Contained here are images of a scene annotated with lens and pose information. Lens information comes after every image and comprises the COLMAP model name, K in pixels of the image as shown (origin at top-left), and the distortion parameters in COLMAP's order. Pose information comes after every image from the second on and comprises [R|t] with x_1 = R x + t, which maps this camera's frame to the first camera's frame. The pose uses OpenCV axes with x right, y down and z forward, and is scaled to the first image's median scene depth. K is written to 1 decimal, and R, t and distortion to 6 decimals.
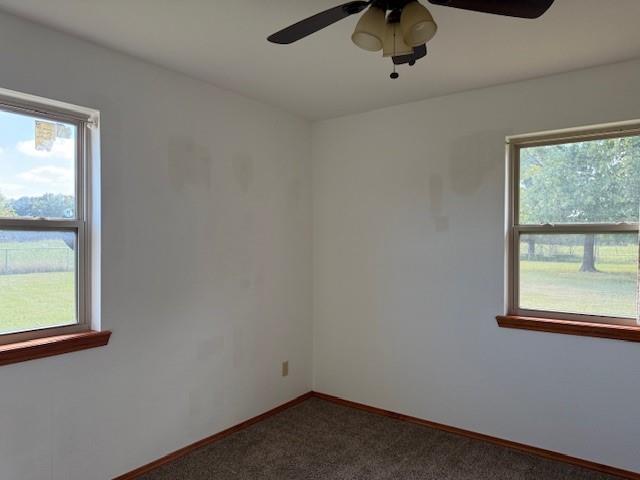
lens RADIAL K [[455.0, 0, 318.1], [0, 455.0, 244.5], [0, 0, 1]] dist [0.000218, -0.000825]
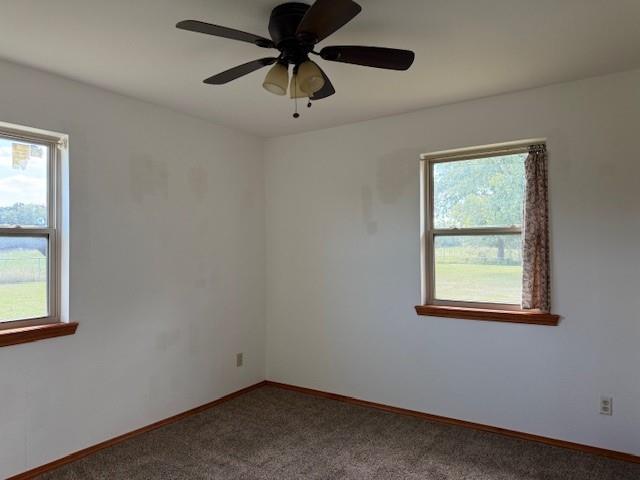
lens RADIAL K [[456.4, 0, 320.0], [0, 456.4, 240.0], [0, 0, 1]] dist [-0.001580, -0.004146]
pose [[0.998733, -0.010865, 0.049128, 0.090309], [0.012176, 0.999576, -0.026461, 0.014974], [-0.048820, 0.027026, 0.998442, -0.167502]]
